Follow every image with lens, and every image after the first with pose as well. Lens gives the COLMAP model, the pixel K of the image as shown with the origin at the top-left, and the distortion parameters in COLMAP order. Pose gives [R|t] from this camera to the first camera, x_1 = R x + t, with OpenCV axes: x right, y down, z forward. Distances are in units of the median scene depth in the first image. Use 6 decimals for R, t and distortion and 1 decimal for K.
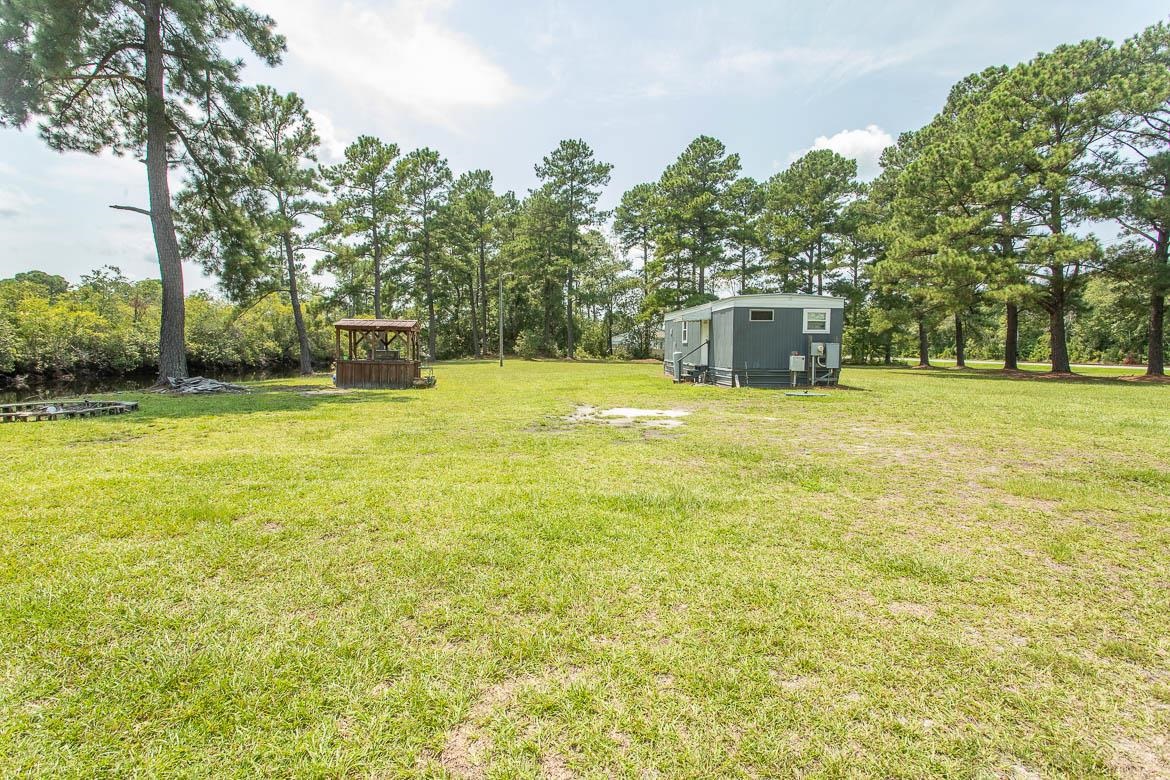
lens RADIAL K [[565.3, 0, 581.7], [0, 565.3, 387.5], [0, 0, 1]] dist [-0.012689, 0.006084]
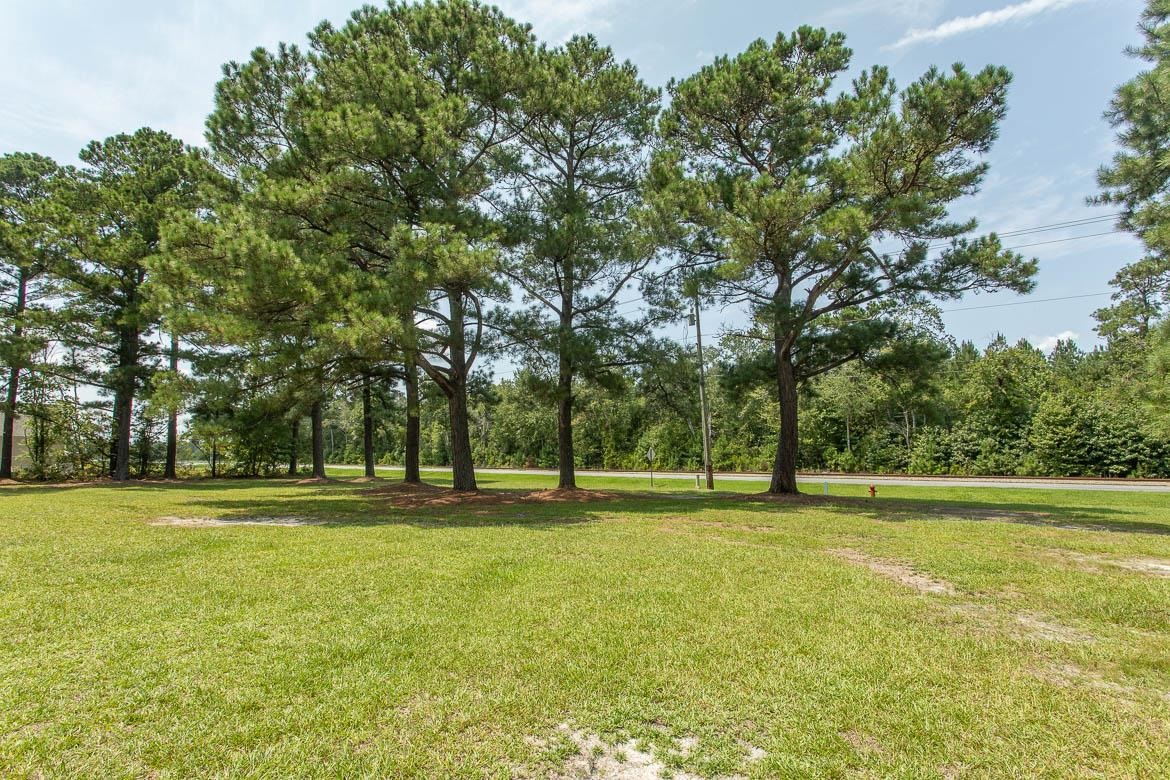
lens RADIAL K [[565.3, 0, 581.7], [0, 565.3, 387.5], [0, 0, 1]] dist [-0.012689, 0.006084]
pose [[0.643708, 0.088281, 0.760162, 0.449700], [0.053685, 0.985667, -0.159931, -0.032181], [-0.763386, 0.143758, 0.629742, 0.489430]]
